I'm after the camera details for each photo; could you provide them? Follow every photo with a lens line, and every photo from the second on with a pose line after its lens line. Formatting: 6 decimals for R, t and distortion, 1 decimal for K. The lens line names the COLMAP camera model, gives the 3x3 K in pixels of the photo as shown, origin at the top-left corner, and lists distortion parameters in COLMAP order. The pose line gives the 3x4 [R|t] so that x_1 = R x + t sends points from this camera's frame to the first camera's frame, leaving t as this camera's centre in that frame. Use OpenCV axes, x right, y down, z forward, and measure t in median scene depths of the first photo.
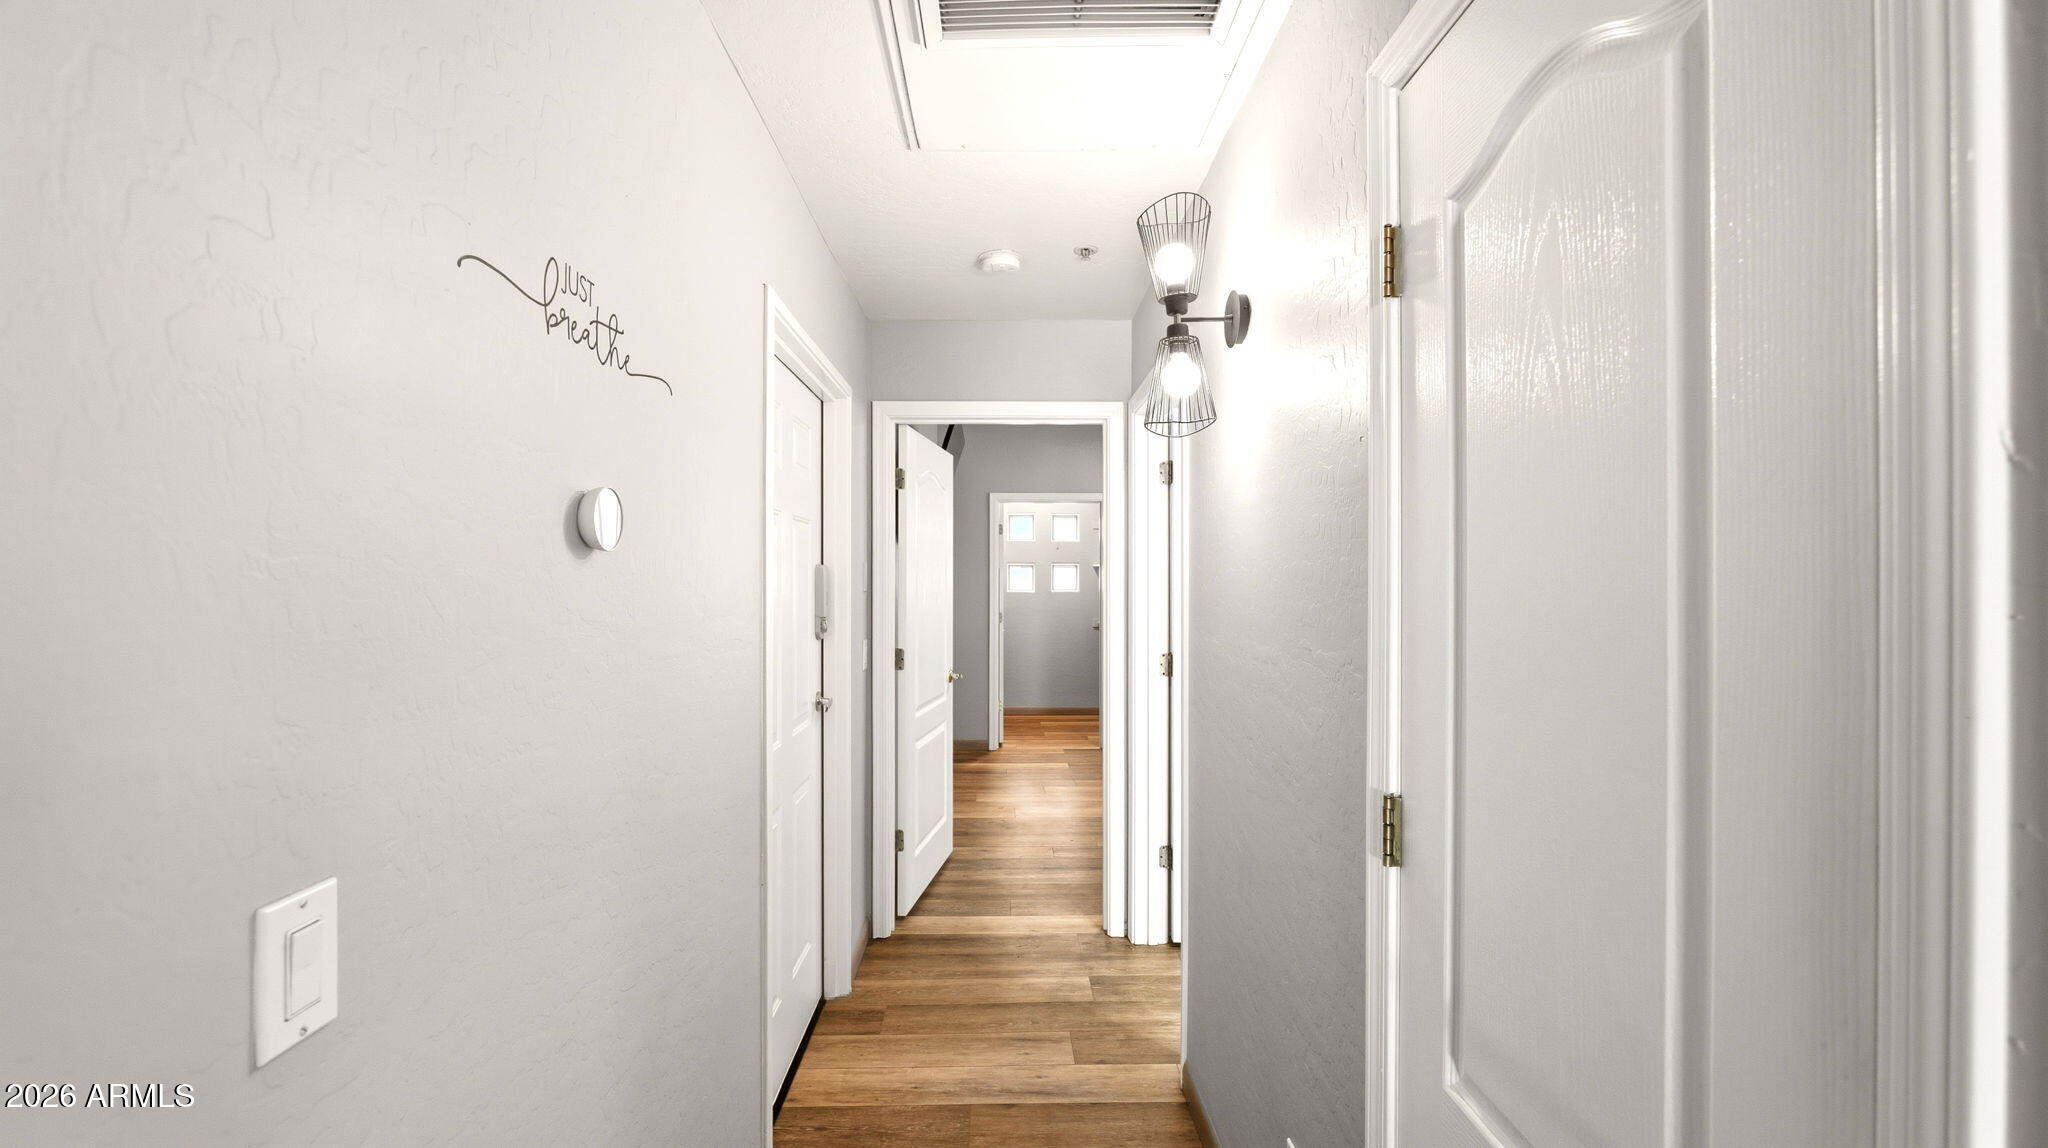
lens RADIAL K [[849.8, 0, 1015.3], [0, 849.8, 576.5], [0, 0, 1]] dist [-0.010322, 0.001264]
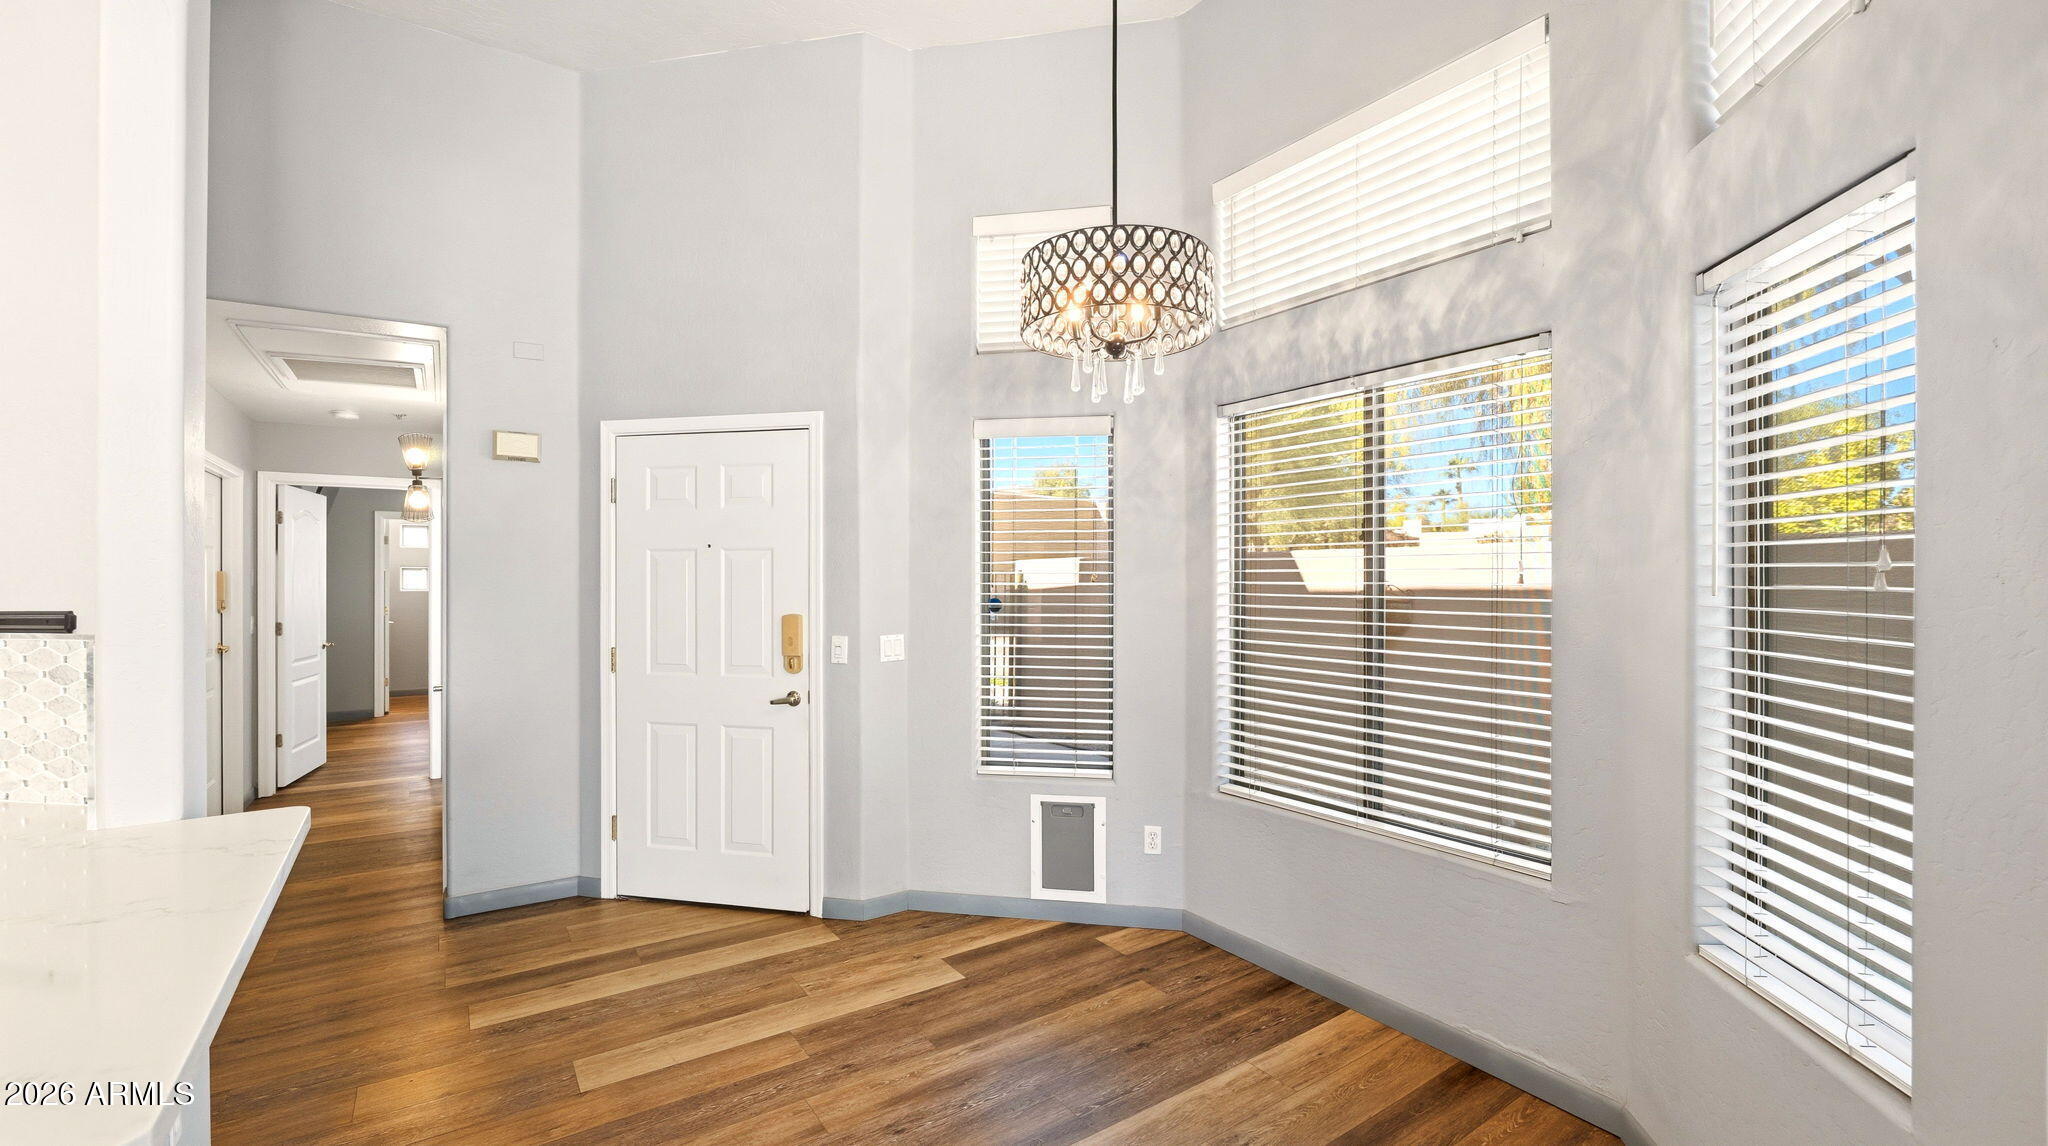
lens RADIAL K [[849.8, 0, 1025.4], [0, 849.8, 576.5], [0, 0, 1]] dist [-0.010322, 0.001264]
pose [[0.833587, -0.000898, 0.552387, 0.168364], [0.001328, 0.999999, -0.000378, -0.000488], [-0.552386, 0.001048, 0.833588, -1.172422]]
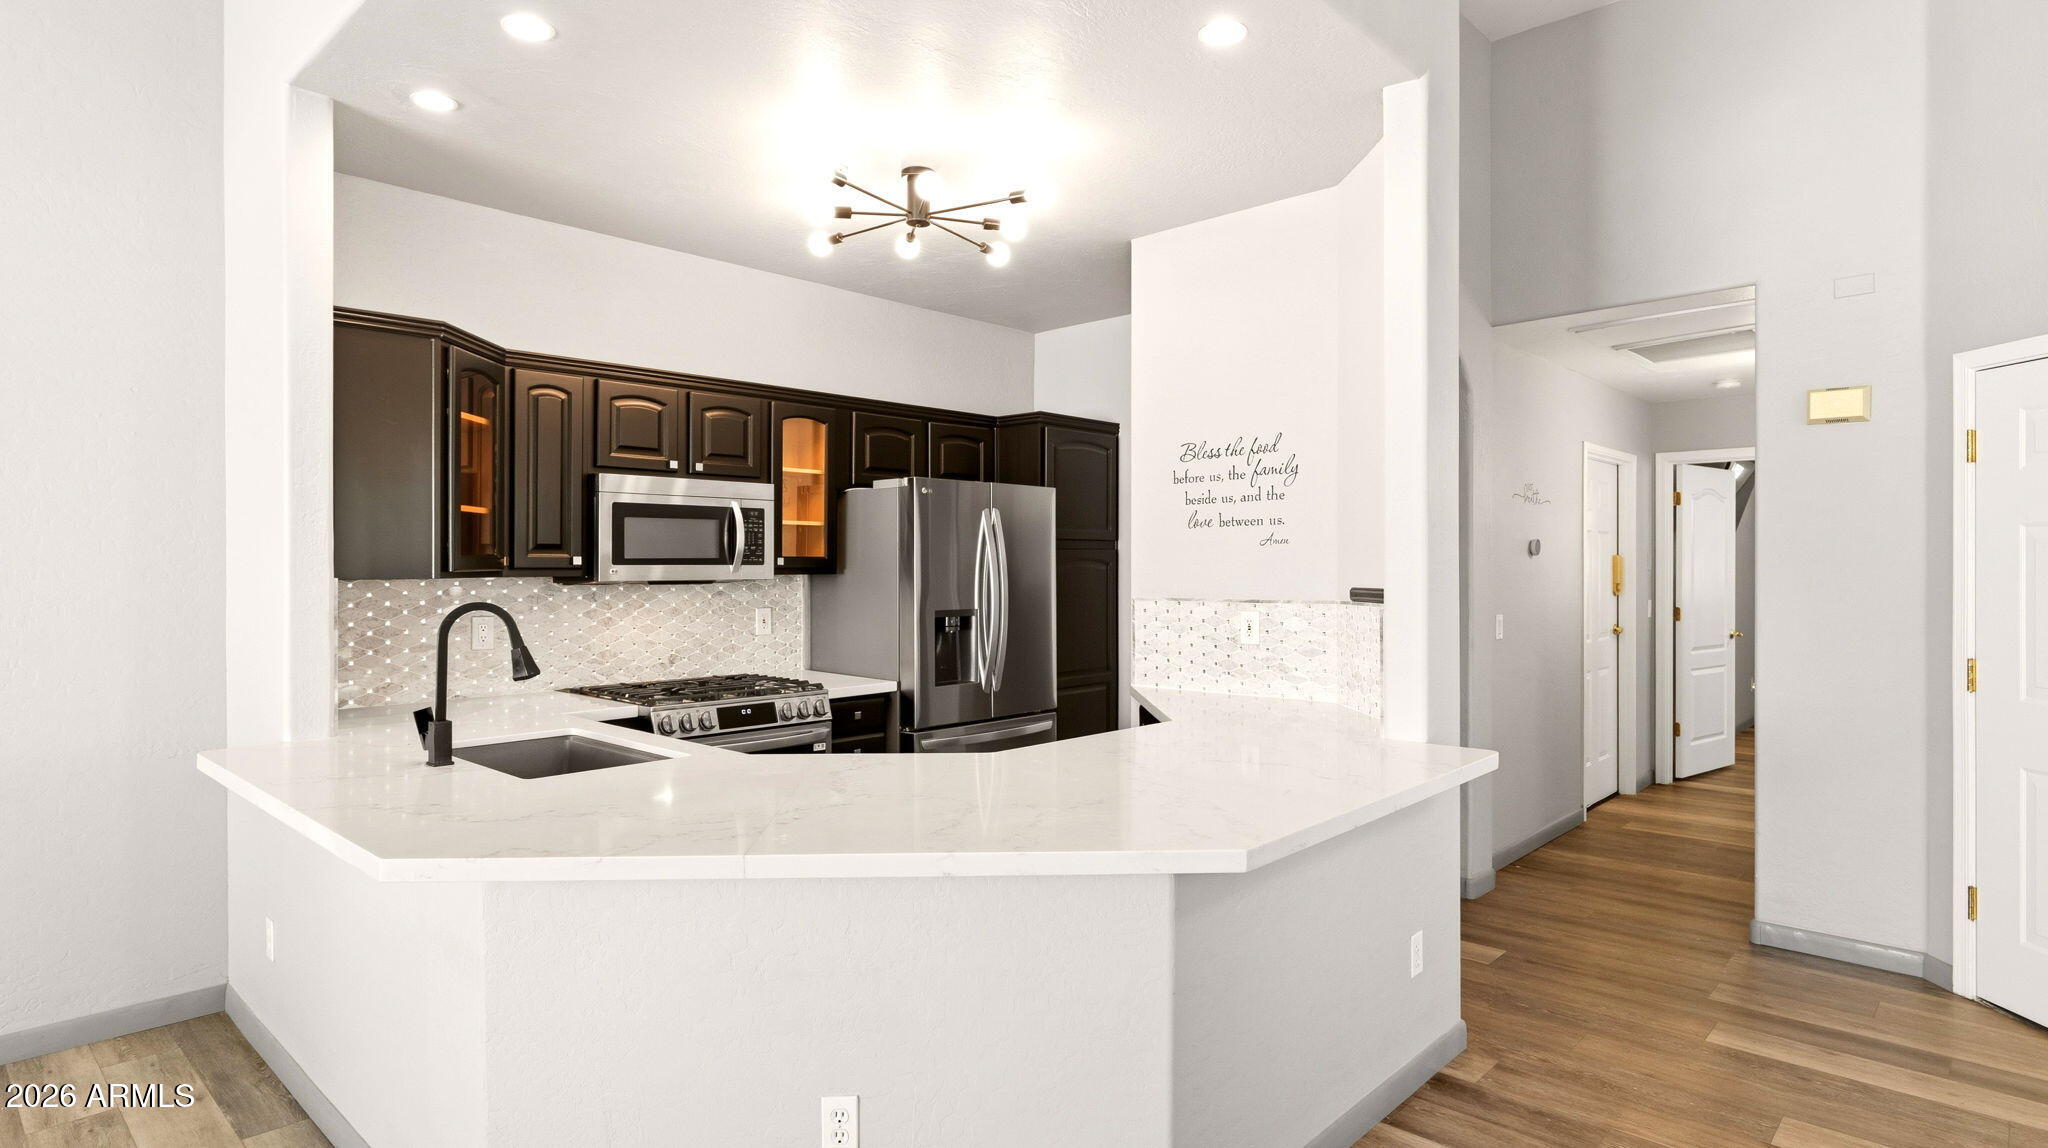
lens RADIAL K [[1094.9, 0, 1016.8], [0, 1094.9, 565.9], [0, 0, 1]] dist [-0.001336, 0.001816]
pose [[0.720385, 0.001850, -0.693572, 0.402003], [0.003100, 0.999978, 0.005886, -0.007587], [0.693568, -0.006390, 0.720363, -1.349252]]
